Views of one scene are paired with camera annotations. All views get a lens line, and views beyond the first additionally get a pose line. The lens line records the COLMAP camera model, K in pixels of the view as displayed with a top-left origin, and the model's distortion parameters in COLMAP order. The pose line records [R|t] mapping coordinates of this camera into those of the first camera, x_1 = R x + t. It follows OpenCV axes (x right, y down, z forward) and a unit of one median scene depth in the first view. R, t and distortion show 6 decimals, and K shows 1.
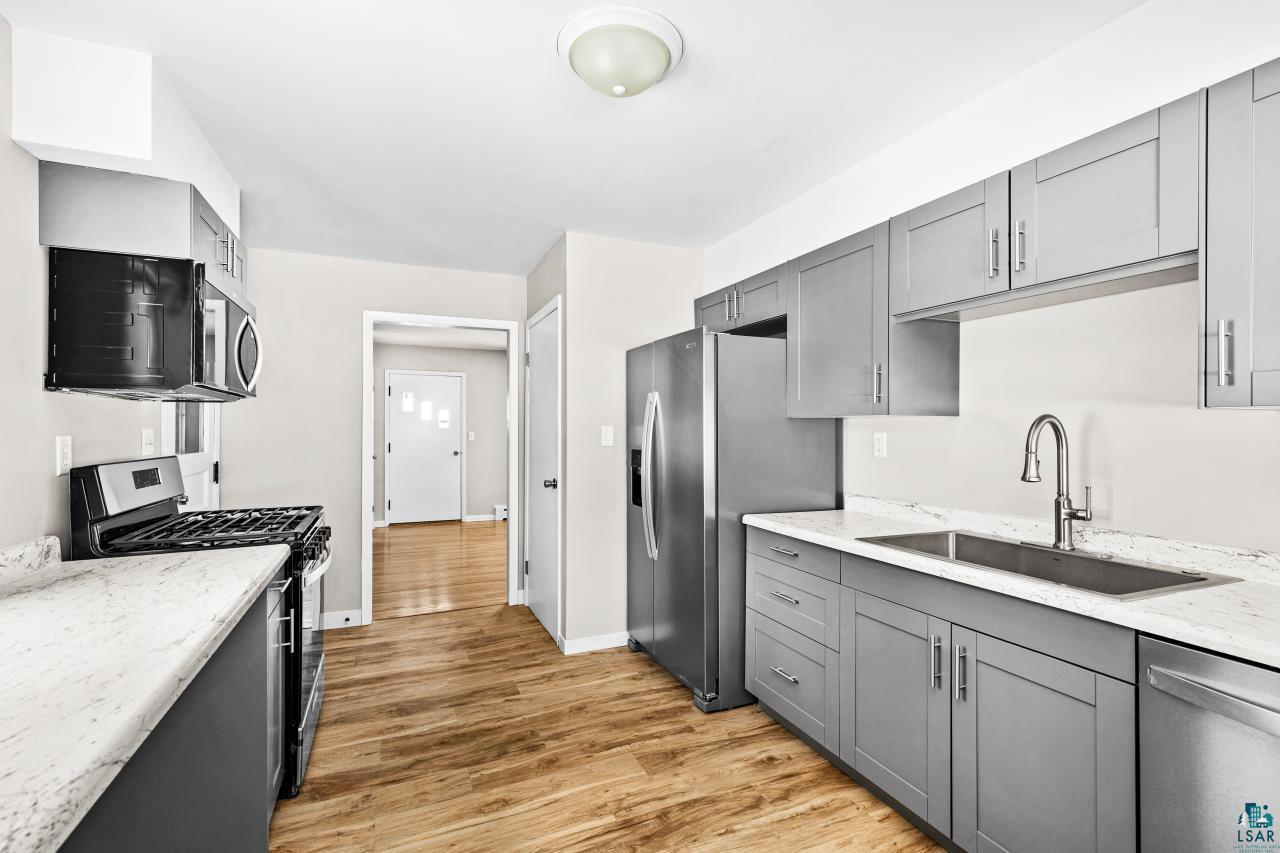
lens RADIAL K [[583.3, 0, 644.2], [0, 583.3, 421.9], [0, 0, 1]] dist [0.009847, -0.002215]
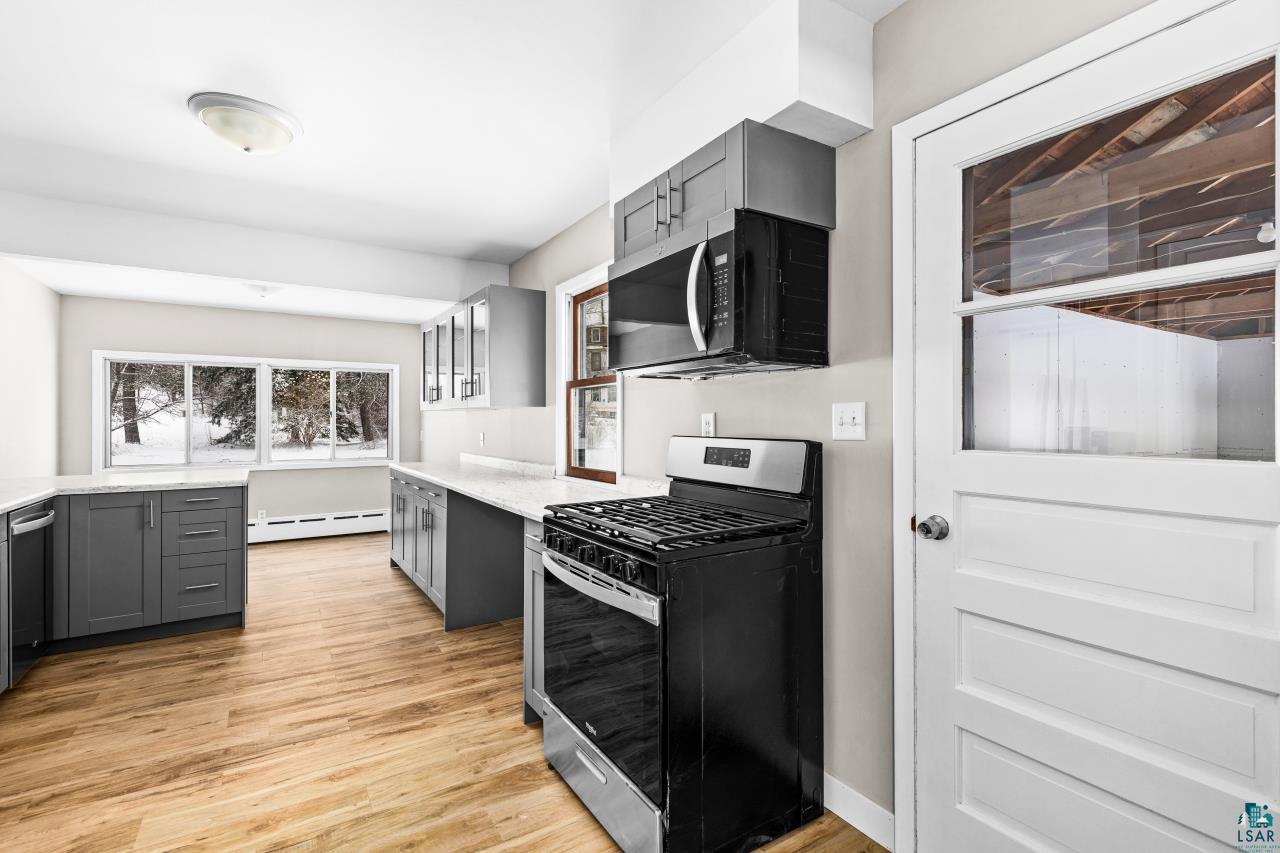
lens RADIAL K [[583.3, 0, 646.2], [0, 583.3, 418.2], [0, 0, 1]] dist [0.009847, -0.002215]
pose [[-0.986905, 0.001703, -0.161292, -0.593356], [0.004664, 0.999827, -0.017986, 0.051295], [0.161234, -0.018502, -0.986743, 2.039153]]
